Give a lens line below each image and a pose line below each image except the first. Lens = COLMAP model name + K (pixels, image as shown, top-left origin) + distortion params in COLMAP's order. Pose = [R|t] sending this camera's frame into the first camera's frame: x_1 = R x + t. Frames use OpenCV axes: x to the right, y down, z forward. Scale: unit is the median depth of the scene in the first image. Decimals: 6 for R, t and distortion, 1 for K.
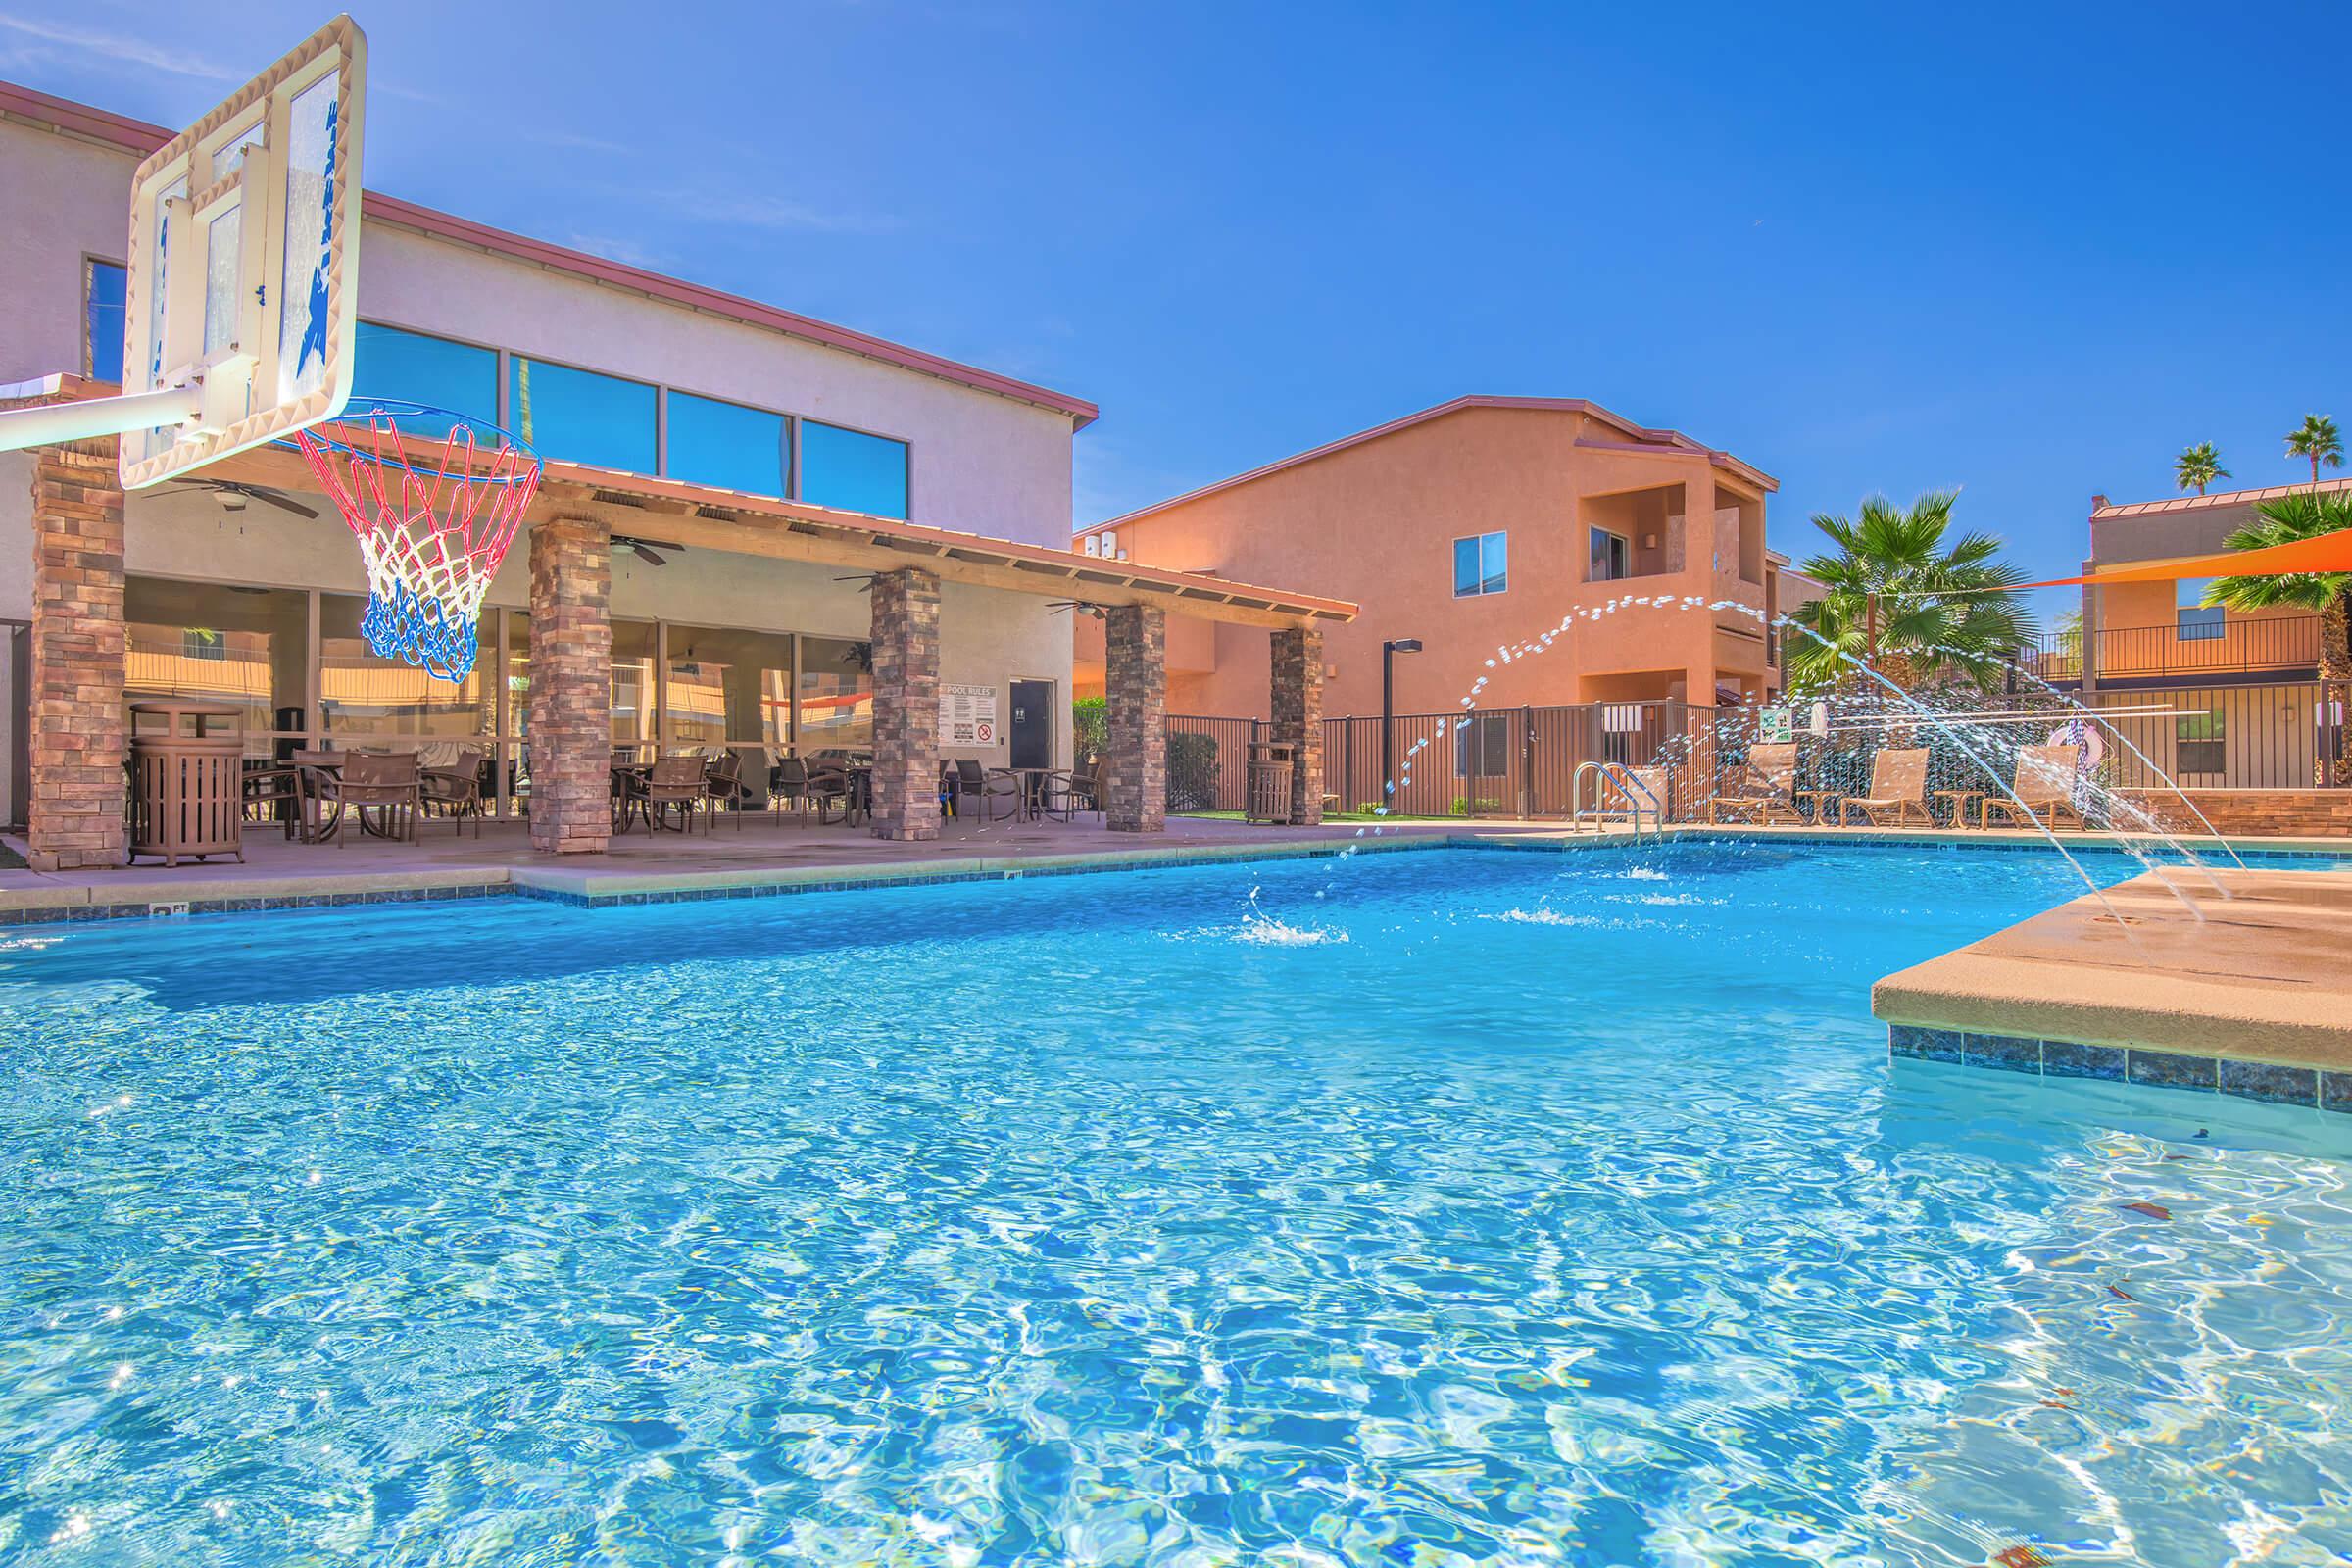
lens RADIAL K [[1254.1, 0, 1176.0], [0, 1254.1, 784.0], [0, 0, 1]] dist [0.001165, 0.000824]
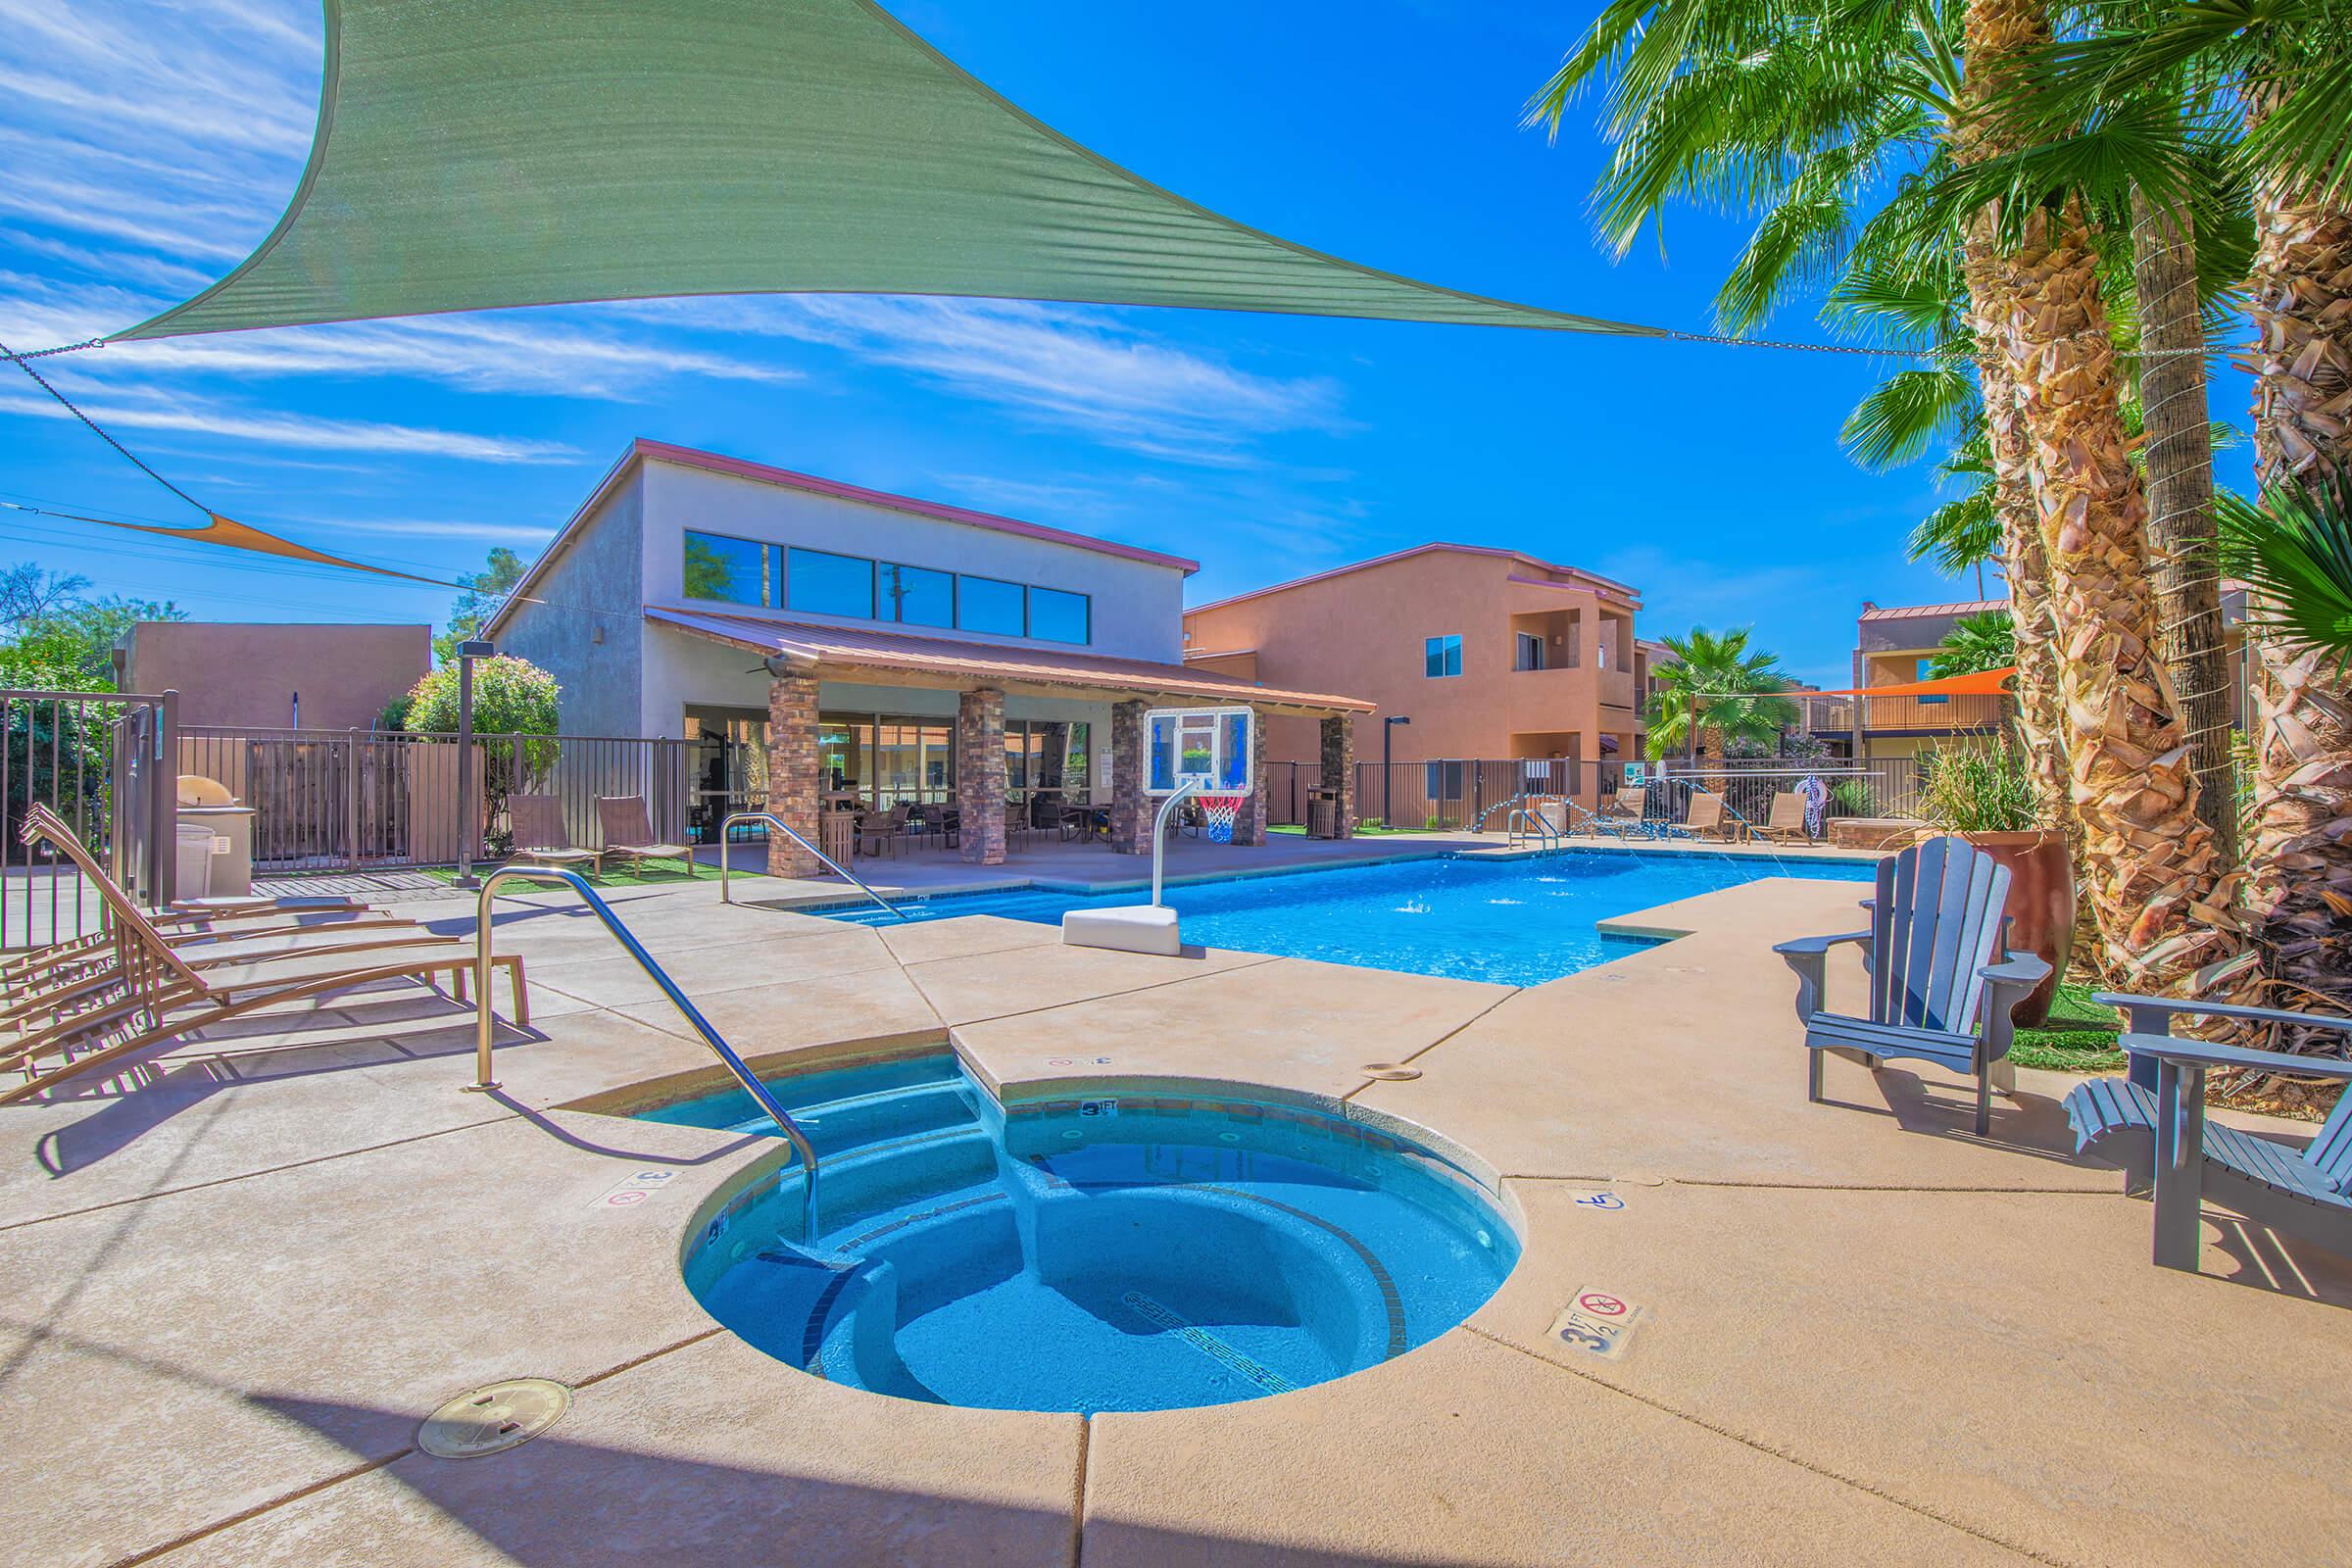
lens RADIAL K [[1082.8, 0, 1176.0], [0, 1082.8, 784.0], [0, 0, 1]] dist [-0.000353, -0.000103]
pose [[0.999877, 0.000793, 0.015683, -0.117949], [-0.000921, 0.999967, 0.008115, -0.043559], [-0.015676, -0.008129, 0.999844, -0.346184]]
